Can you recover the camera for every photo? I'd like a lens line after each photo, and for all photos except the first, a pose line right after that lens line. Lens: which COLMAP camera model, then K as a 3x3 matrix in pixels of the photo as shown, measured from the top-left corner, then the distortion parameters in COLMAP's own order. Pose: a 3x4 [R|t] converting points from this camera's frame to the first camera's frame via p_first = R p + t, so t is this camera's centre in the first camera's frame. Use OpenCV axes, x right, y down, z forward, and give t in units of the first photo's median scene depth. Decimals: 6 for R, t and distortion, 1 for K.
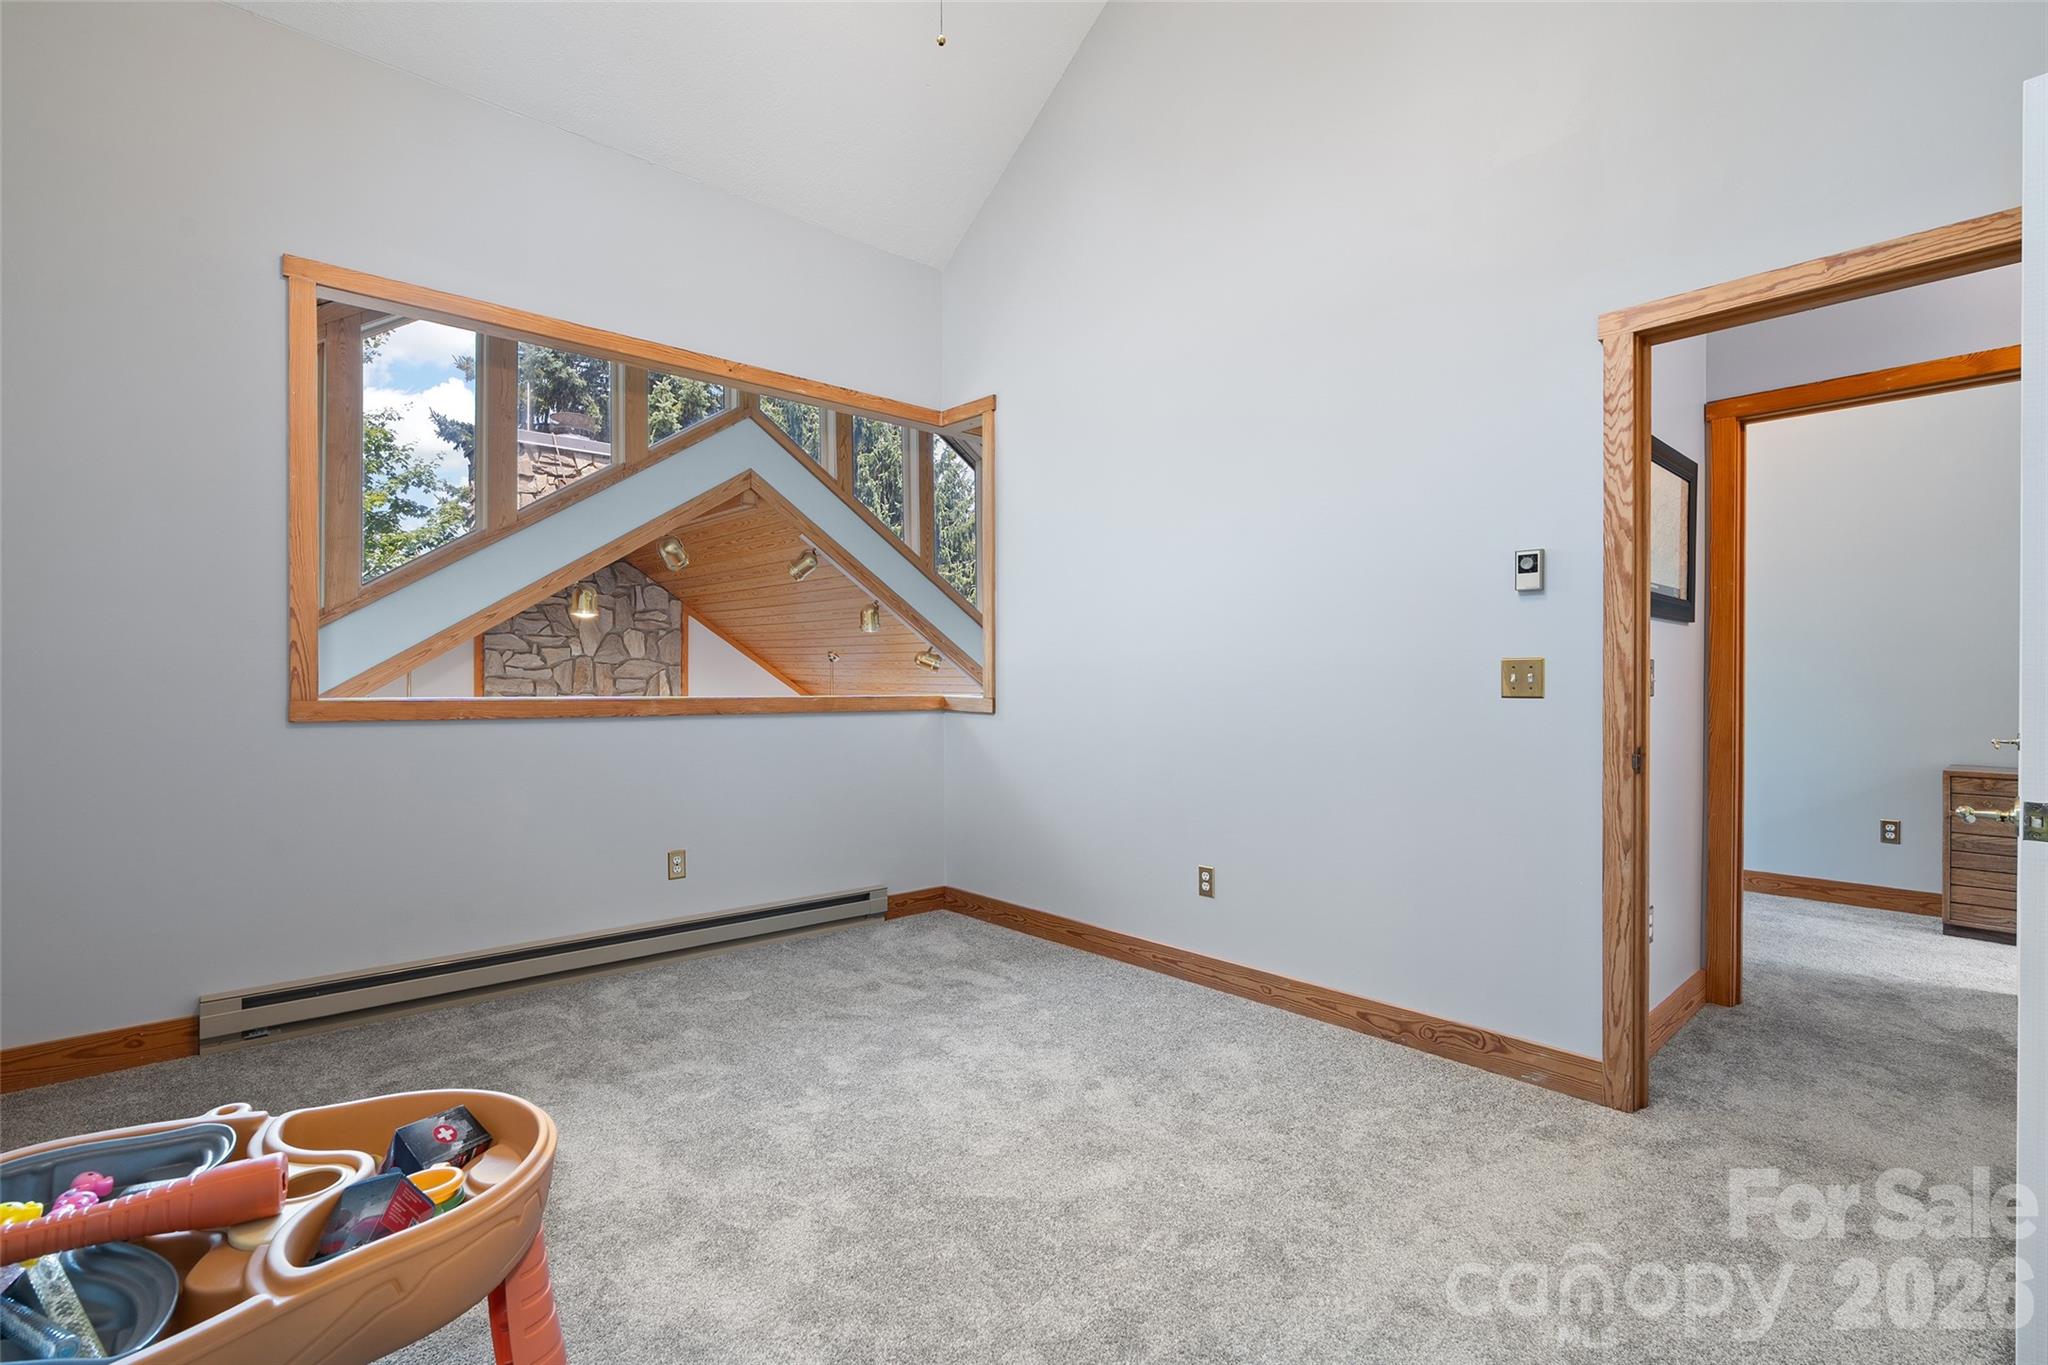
lens RADIAL K [[919.7, 0, 1023.5], [0, 919.7, 684.4], [0, 0, 1]] dist [-0.004766, 0.000423]
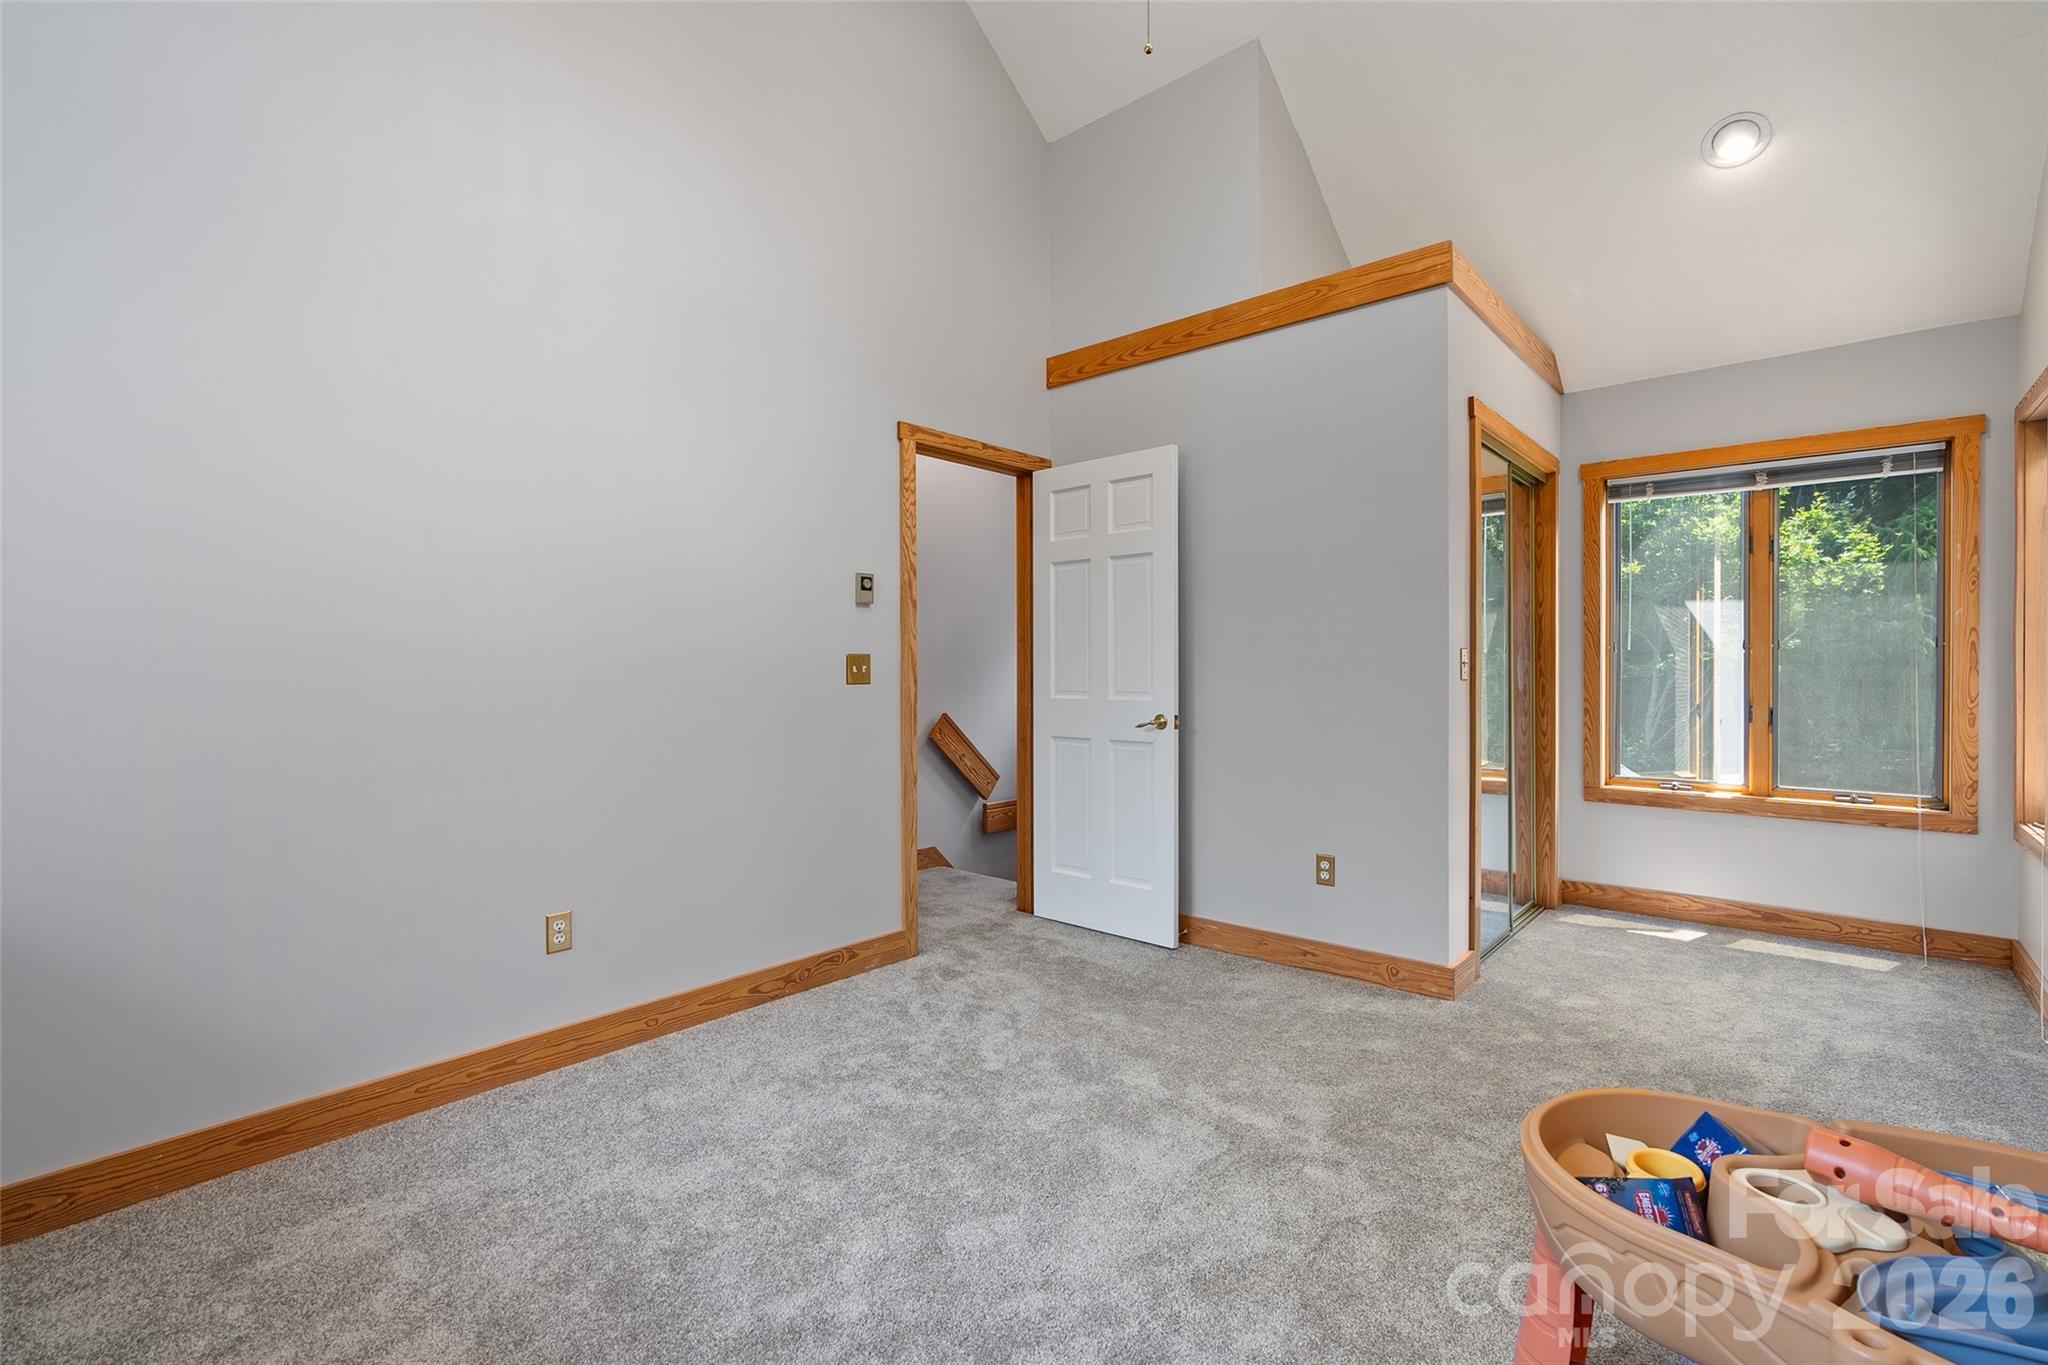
lens RADIAL K [[919.7, 0, 1032.2], [0, 919.7, 668.8], [0, 0, 1]] dist [-0.004766, 0.000423]
pose [[-0.112801, 0.000908, 0.993617, -0.790453], [0.010244, 0.999948, 0.000249, -0.004262], [-0.993565, 0.010206, -0.112804, 0.887049]]
